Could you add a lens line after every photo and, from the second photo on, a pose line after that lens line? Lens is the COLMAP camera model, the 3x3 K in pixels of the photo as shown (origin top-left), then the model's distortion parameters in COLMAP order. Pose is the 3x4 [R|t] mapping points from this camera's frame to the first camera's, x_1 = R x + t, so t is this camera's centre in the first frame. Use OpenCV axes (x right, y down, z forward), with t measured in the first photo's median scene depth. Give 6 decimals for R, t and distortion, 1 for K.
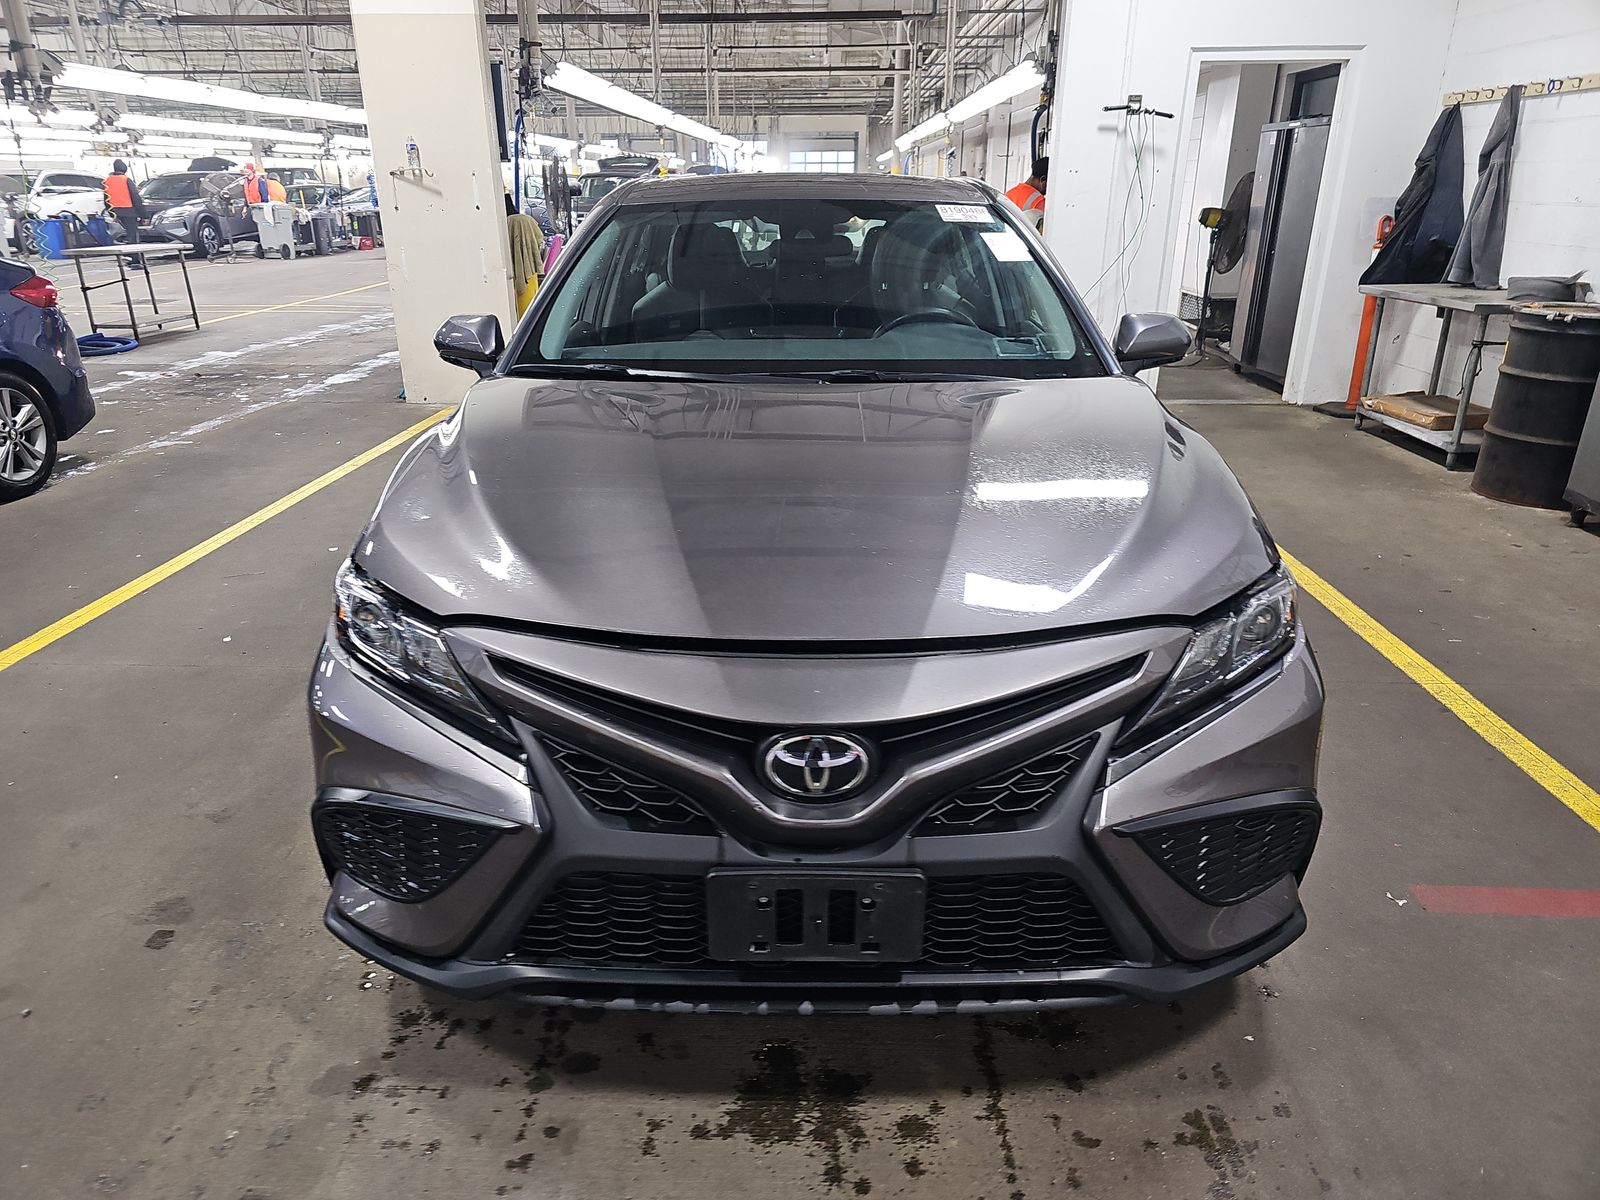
lens RADIAL K [[1103.7, 0, 792.0], [0, 1103.7, 601.2], [0, 0, 1]] dist [0.033550, -0.037288]
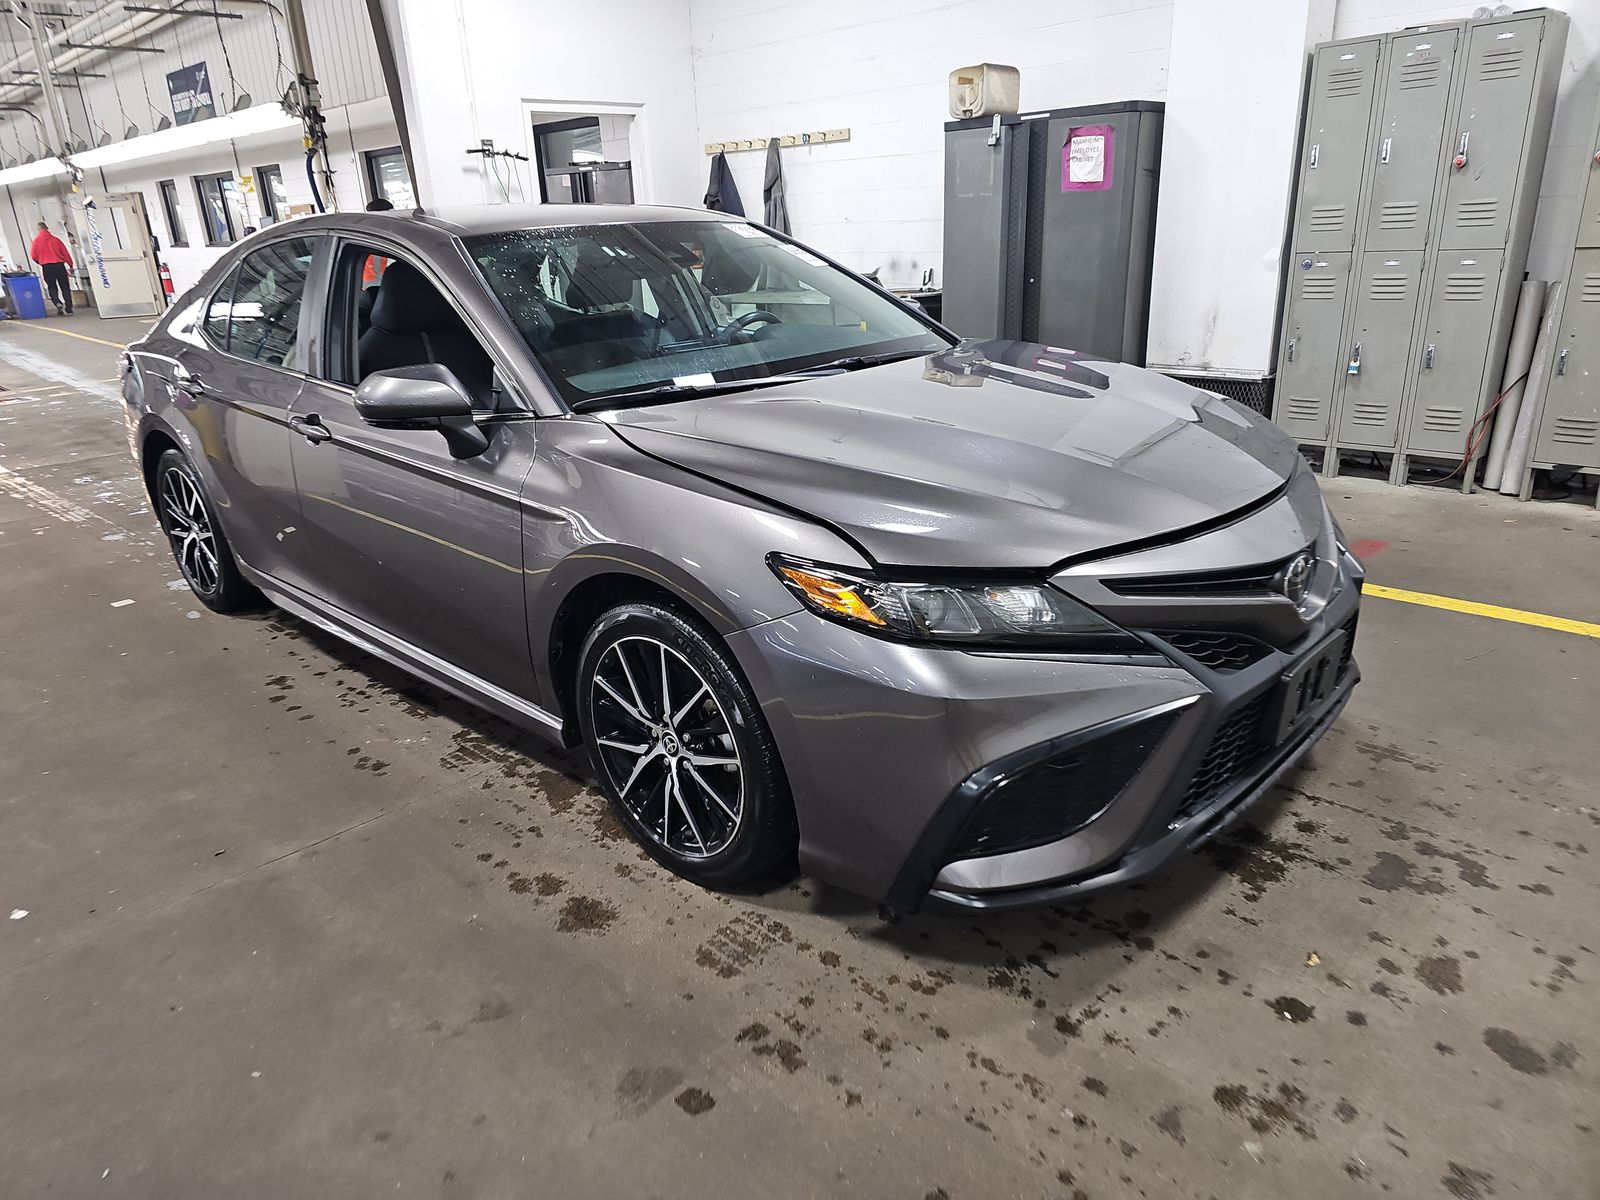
lens RADIAL K [[1103.7, 0, 787.4], [0, 1103.7, 603.1], [0, 0, 1]] dist [0.033550, -0.037288]
pose [[0.664259, -0.268815, 0.697494, -1.131223], [0.297976, 0.950981, 0.082732, -0.108476], [-0.685544, 0.152881, 0.711798, 0.351685]]
